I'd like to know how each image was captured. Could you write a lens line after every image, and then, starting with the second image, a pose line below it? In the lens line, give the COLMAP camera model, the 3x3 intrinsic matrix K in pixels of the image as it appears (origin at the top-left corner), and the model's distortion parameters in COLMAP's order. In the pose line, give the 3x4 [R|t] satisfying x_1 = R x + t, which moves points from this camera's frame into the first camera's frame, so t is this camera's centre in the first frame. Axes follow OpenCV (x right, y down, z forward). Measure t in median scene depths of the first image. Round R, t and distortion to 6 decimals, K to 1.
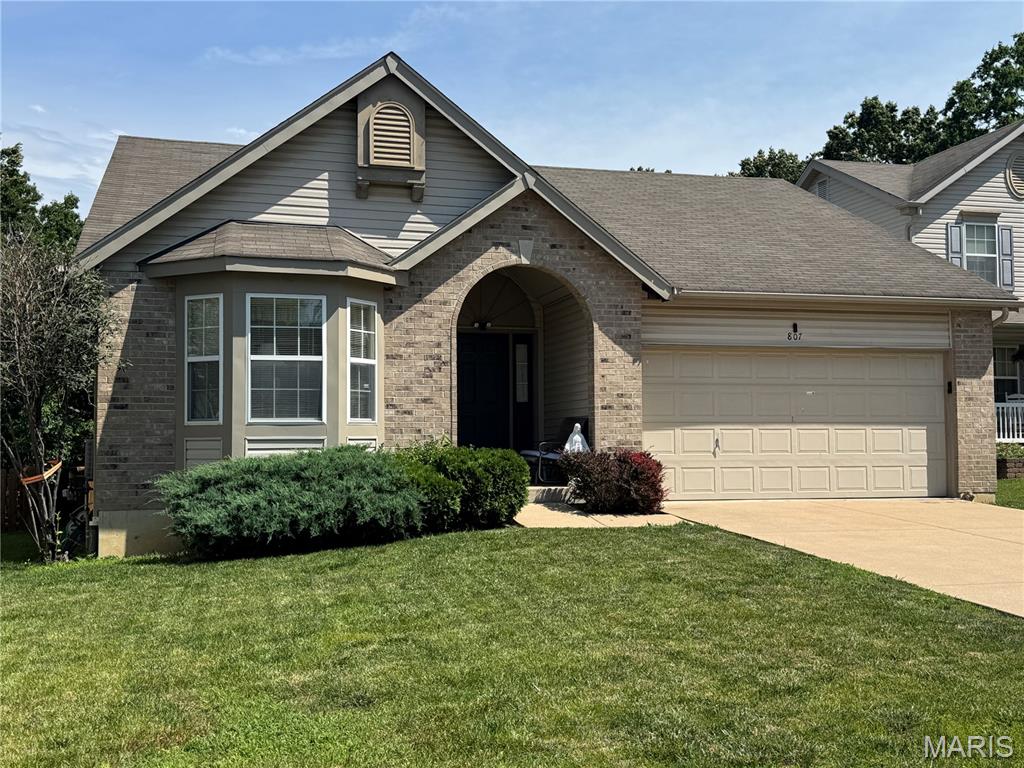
lens RADIAL K [[1111.7, 0, 512.0], [0, 1111.7, 384.0], [0, 0, 1]] dist [0.084429, -0.008889]
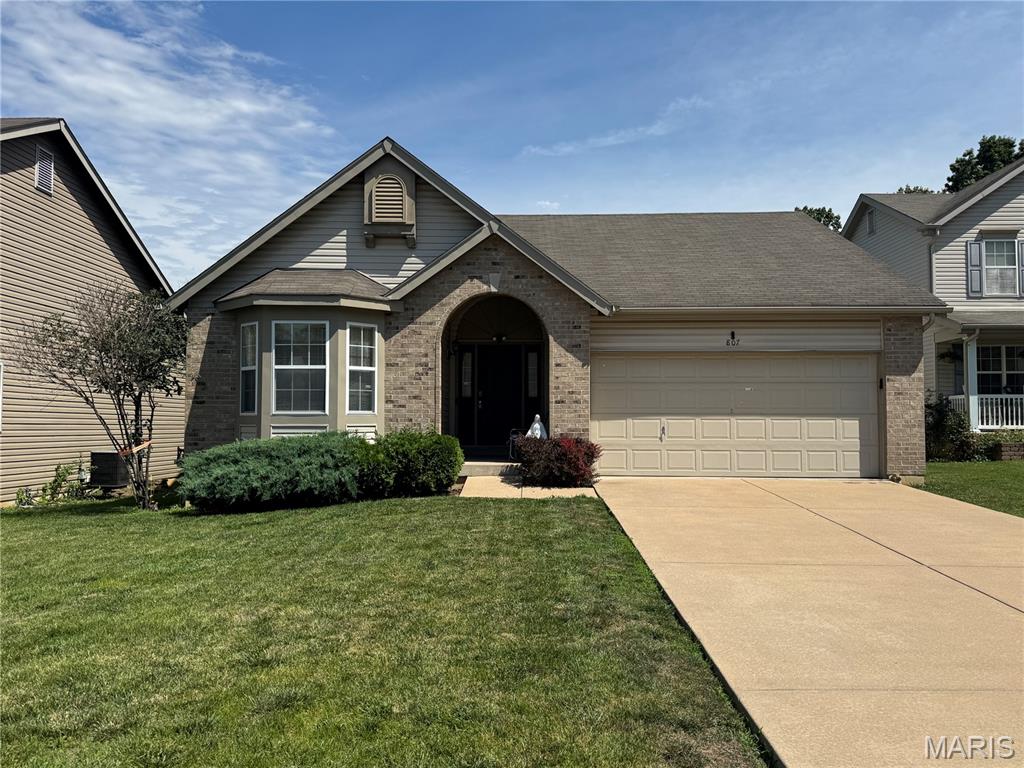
lens RADIAL K [[794.4, 0, 512.0], [0, 794.4, 384.0], [0, 0, 1]] dist [0.105712, -0.160914]
pose [[0.961974, -0.006552, -0.273064, 0.290656], [0.008501, 0.999946, 0.005958, -0.005571], [0.273010, -0.008053, 0.961977, 0.114105]]
